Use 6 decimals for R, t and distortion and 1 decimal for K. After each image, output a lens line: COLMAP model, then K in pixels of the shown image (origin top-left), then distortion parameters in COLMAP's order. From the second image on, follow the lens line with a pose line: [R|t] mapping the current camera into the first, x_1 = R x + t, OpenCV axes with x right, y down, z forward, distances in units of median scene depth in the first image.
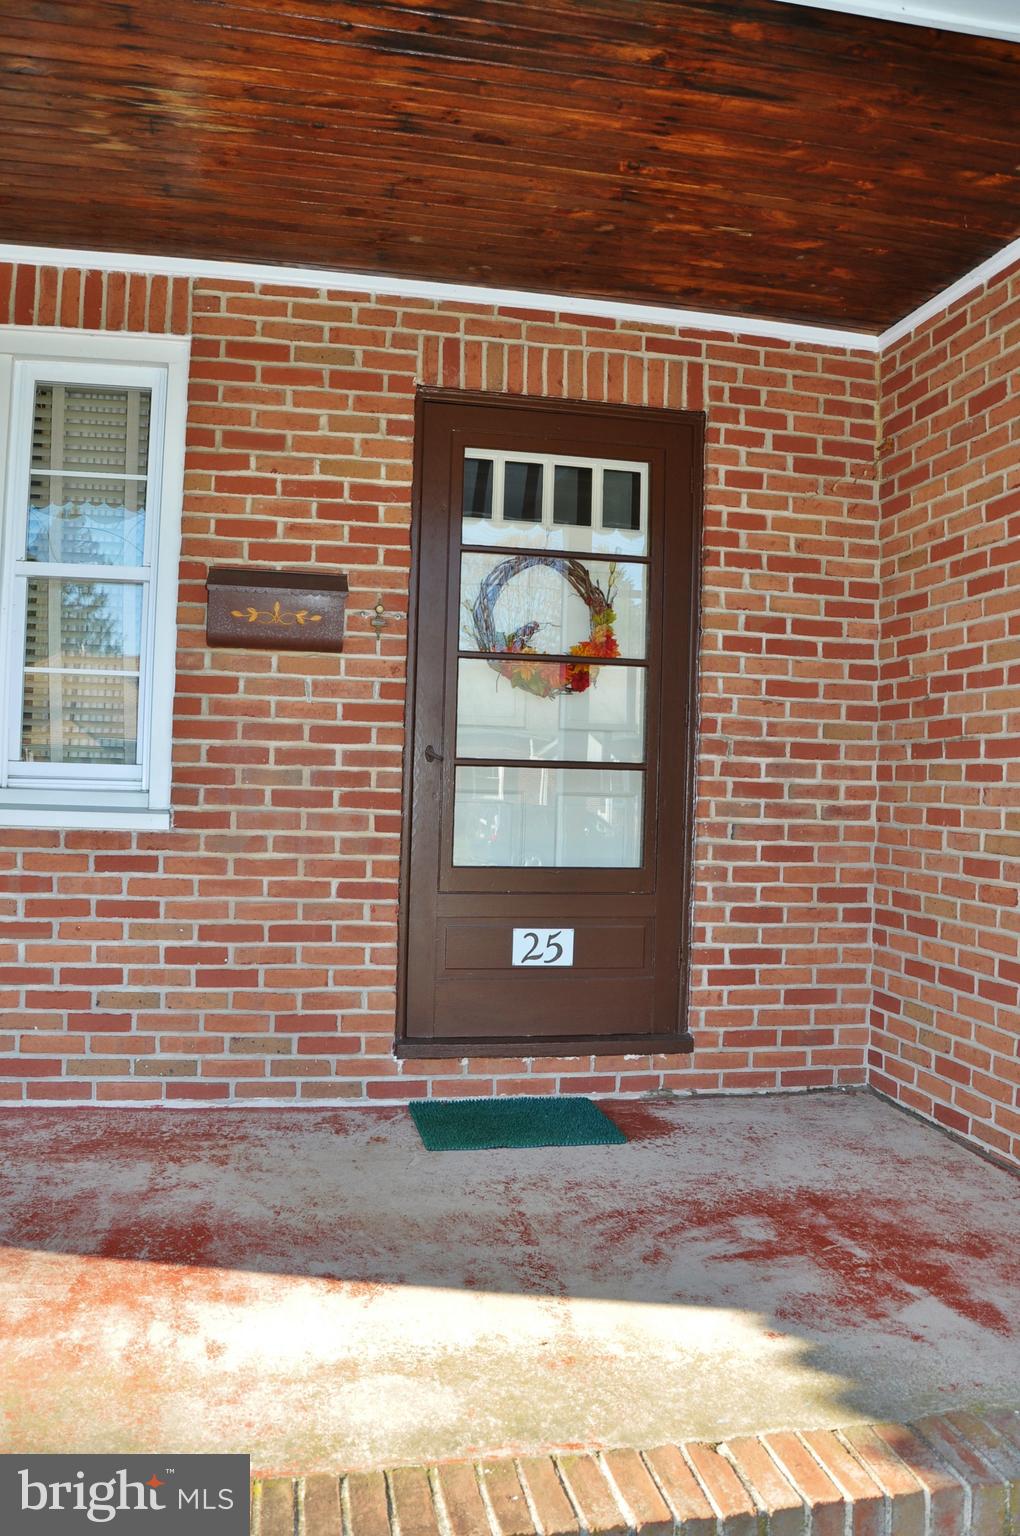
lens RADIAL K [[1205.2, 0, 511.3], [0, 1205.2, 774.5], [0, 0, 1]] dist [-0.154143, 0.124814]
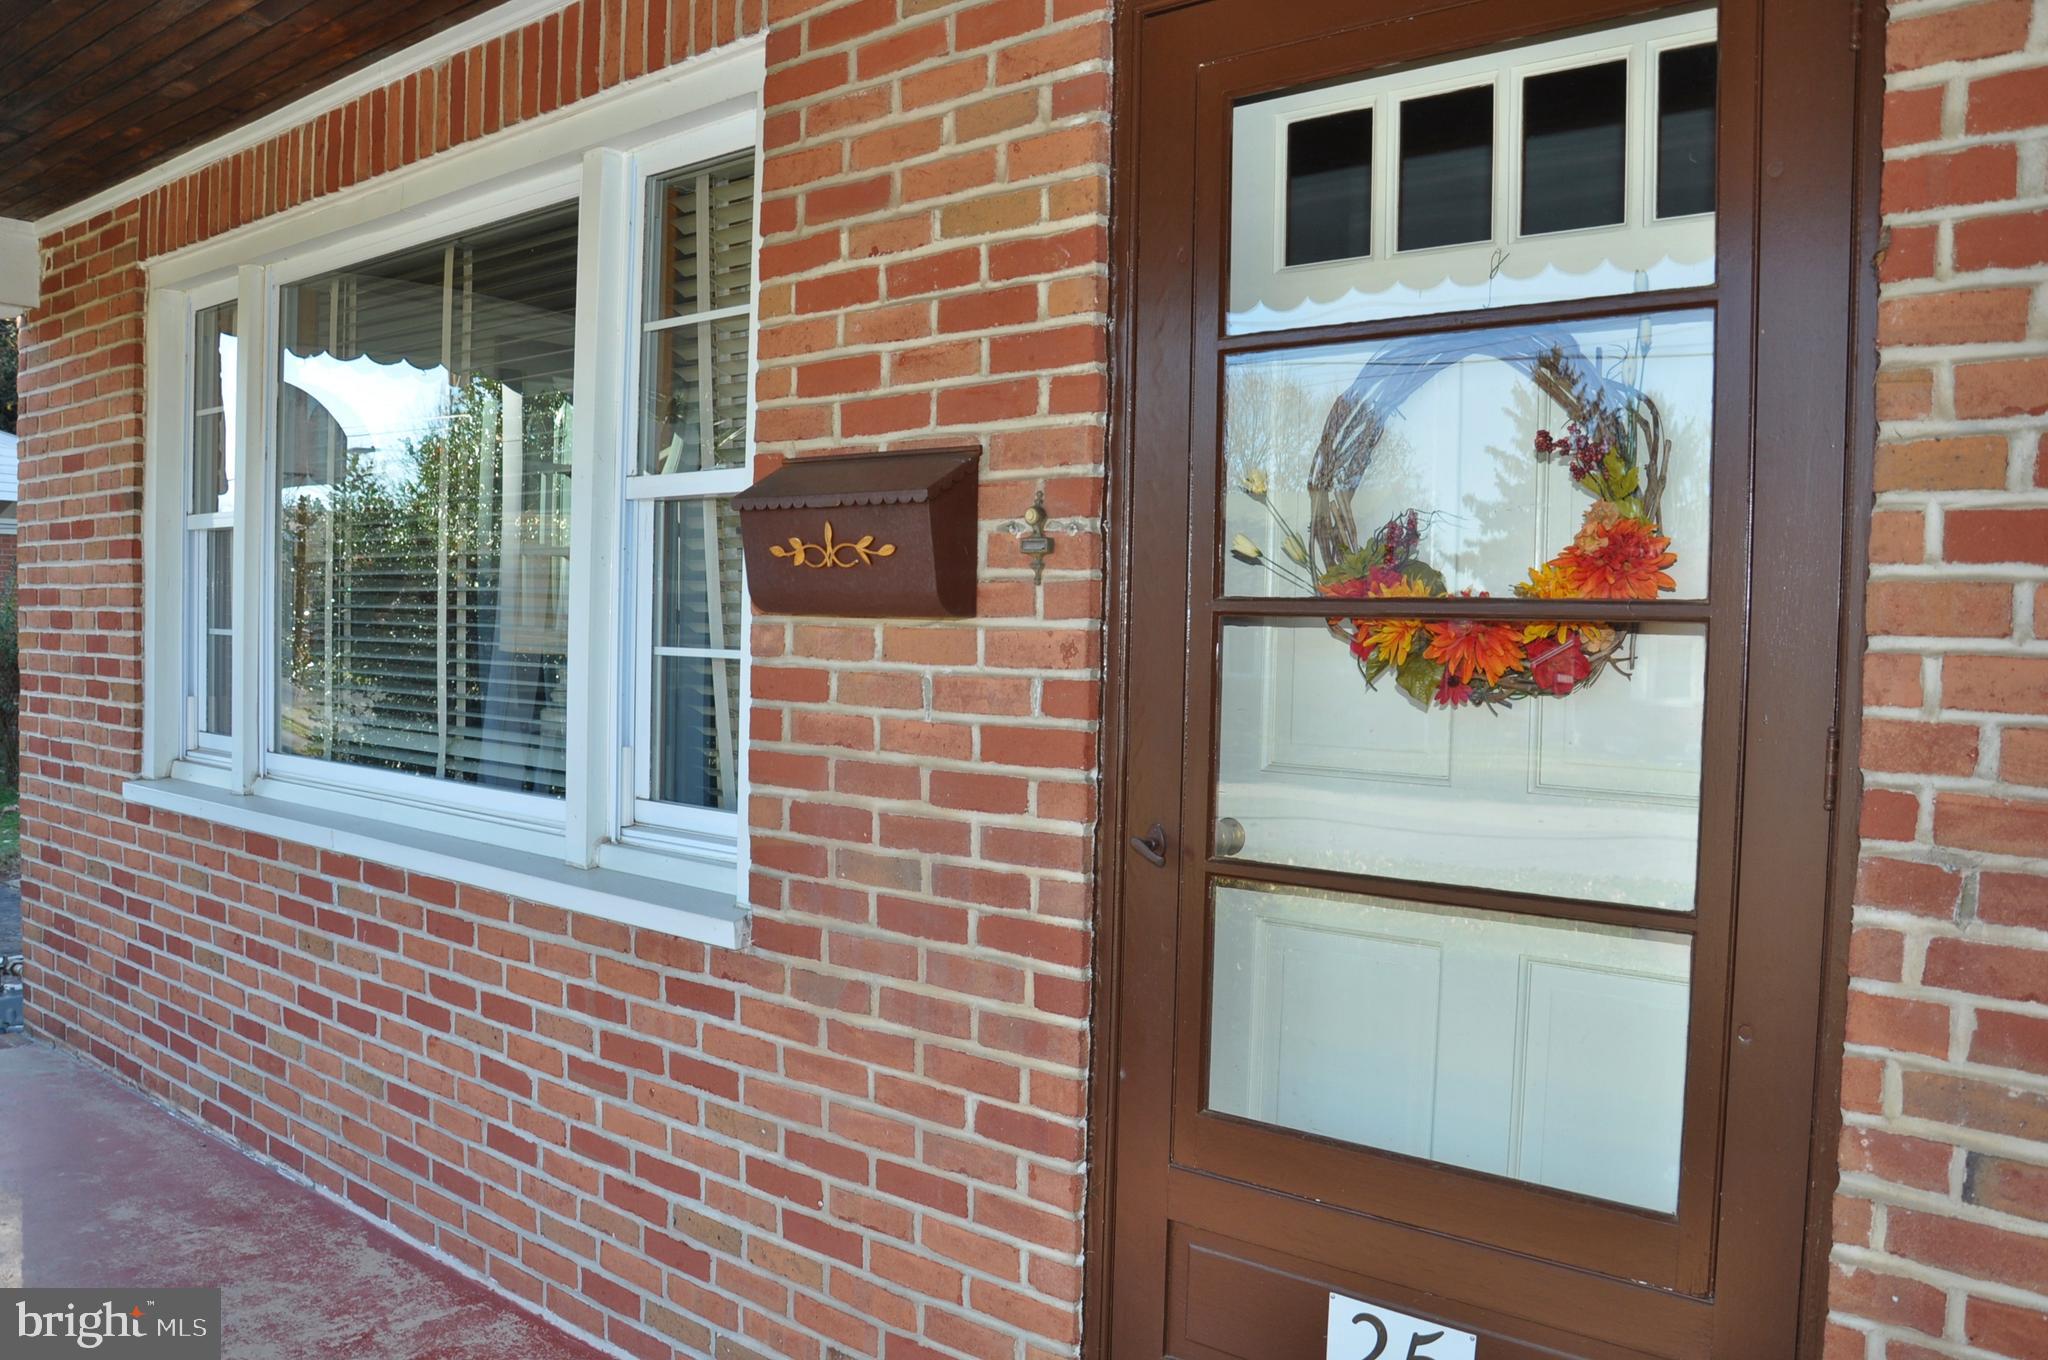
lens RADIAL K [[1607.0, 0, 1030.2], [0, 1607.0, 694.9], [0, 0, 1]] dist [-0.154143, 0.124814]
pose [[0.622184, 0.019254, -0.782635, 0.357454], [0.002302, 0.999648, 0.026422, -0.087159], [0.782868, -0.018241, 0.621920, 0.628078]]
